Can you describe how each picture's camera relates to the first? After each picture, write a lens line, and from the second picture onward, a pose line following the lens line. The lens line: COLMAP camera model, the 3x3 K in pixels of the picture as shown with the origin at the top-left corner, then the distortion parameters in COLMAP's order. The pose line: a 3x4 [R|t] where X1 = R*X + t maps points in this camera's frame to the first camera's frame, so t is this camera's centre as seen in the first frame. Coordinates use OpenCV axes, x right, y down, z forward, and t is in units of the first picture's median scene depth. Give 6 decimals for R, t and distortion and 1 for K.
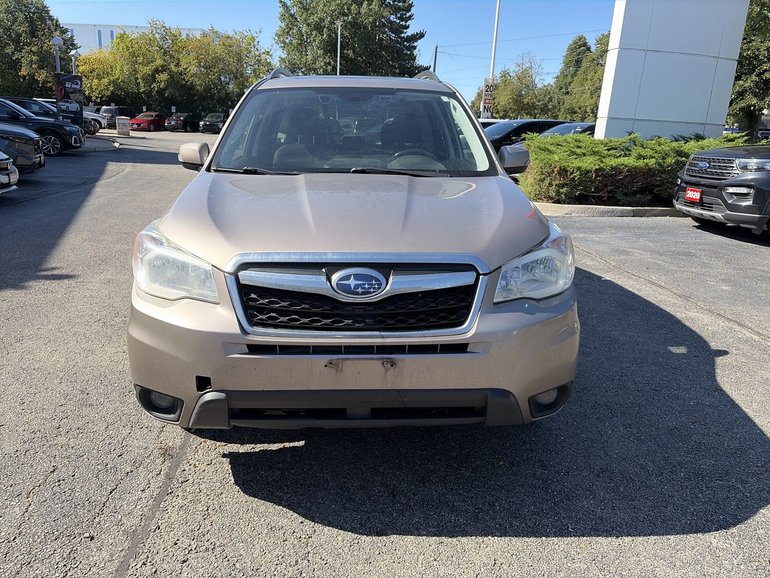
lens RADIAL K [[591.7, 0, 382.3], [0, 591.7, 286.9], [0, 0, 1]] dist [0.054222, -0.055055]
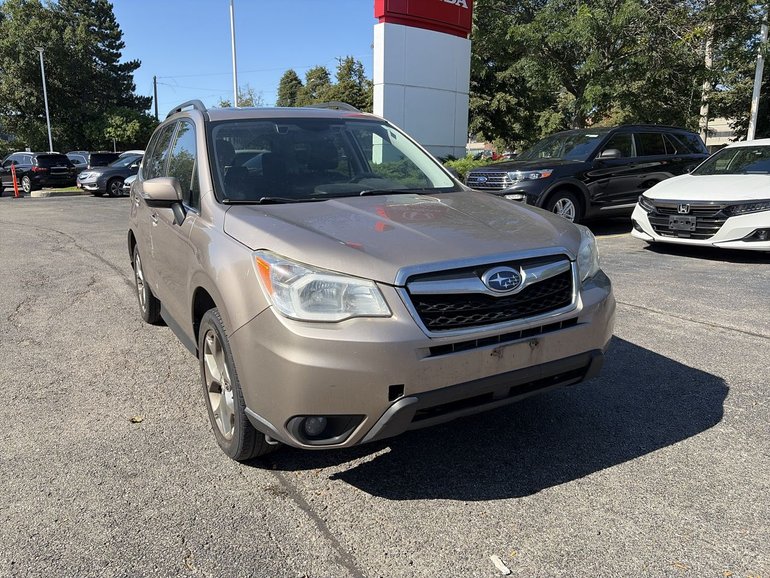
lens RADIAL K [[591.7, 0, 382.0], [0, 591.7, 287.8], [0, 0, 1]] dist [0.054222, -0.055055]
pose [[0.894841, -0.136095, 0.425133, -0.602452], [0.155466, 0.987780, -0.011021, -0.011636], [-0.418438, 0.075956, 0.905064, 0.030358]]
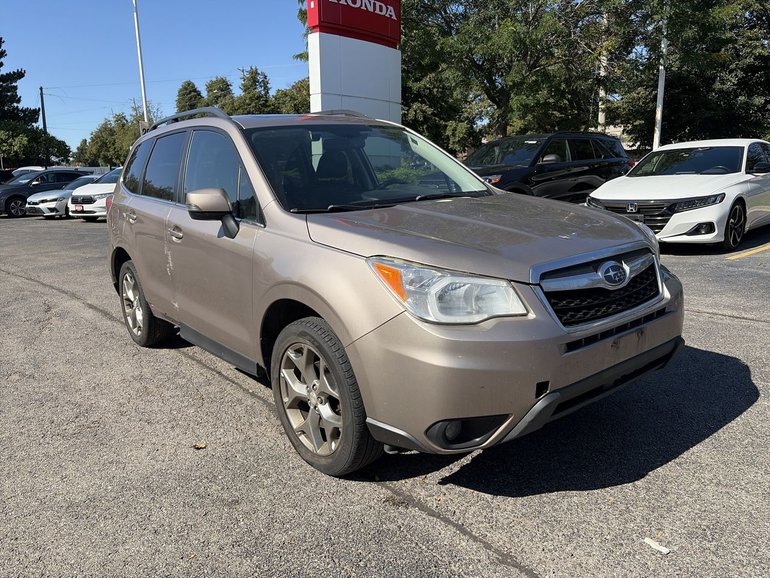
lens RADIAL K [[591.7, 0, 382.9], [0, 591.7, 291.7], [0, 0, 1]] dist [0.054222, -0.055055]
pose [[0.807987, -0.178447, 0.561528, -0.890708], [0.211136, 0.977433, 0.006811, -0.062304], [-0.550071, 0.113056, 0.827430, 0.200340]]
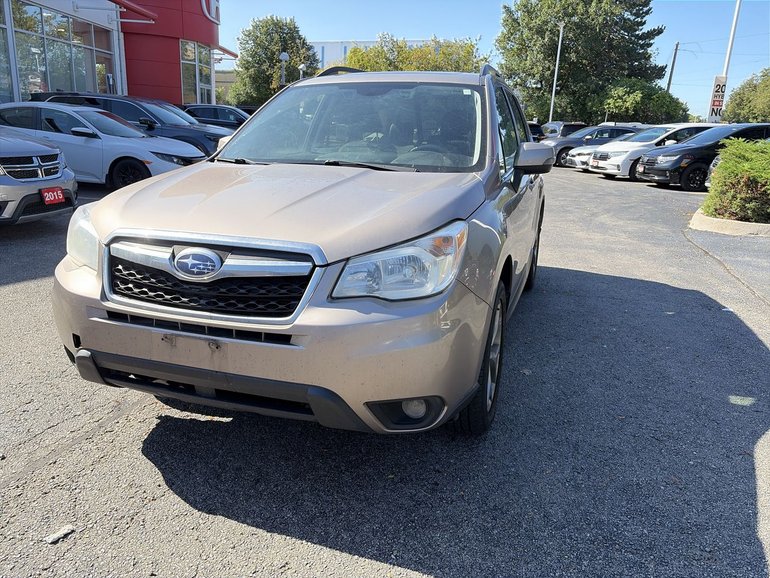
lens RADIAL K [[591.7, 0, 376.0], [0, 591.7, 291.5], [0, 0, 1]] dist [0.054222, -0.055055]
pose [[0.929124, 0.099798, -0.356046, 0.494206], [-0.101471, 0.994740, 0.014027, -0.002638], [0.355573, 0.023095, 0.934363, 0.118690]]
